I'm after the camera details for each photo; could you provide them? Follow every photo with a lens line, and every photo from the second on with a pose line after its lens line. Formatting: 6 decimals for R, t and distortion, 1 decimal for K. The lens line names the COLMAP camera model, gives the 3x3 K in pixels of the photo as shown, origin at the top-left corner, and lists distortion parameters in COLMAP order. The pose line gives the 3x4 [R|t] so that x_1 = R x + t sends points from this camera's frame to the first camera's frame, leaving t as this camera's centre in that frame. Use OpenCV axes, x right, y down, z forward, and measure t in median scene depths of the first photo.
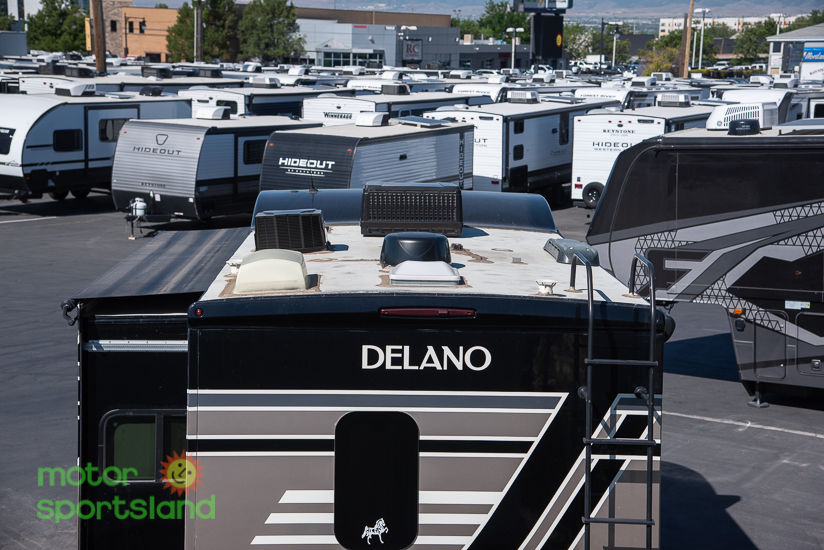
lens RADIAL K [[1509.2, 0, 413.3], [0, 1509.2, 273.7], [0, 0, 1]] dist [0.532423, 0.000000]
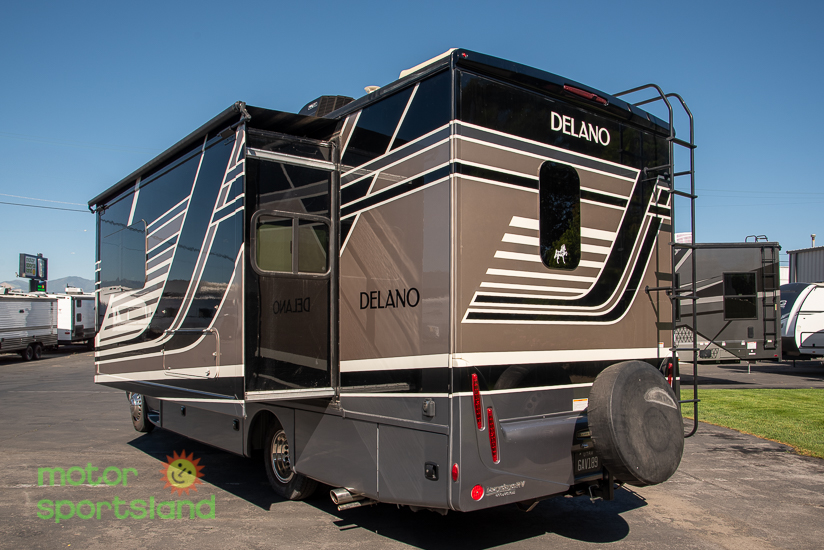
lens RADIAL K [[665.8, 0, 421.4], [0, 665.8, 315.5], [0, 0, 1]] dist [0.008428, 0.000150]
pose [[0.795977, -0.002177, 0.605323, -0.471353], [0.093766, 0.988367, -0.119744, 0.279308], [-0.598020, 0.152072, 0.786922, 0.629356]]
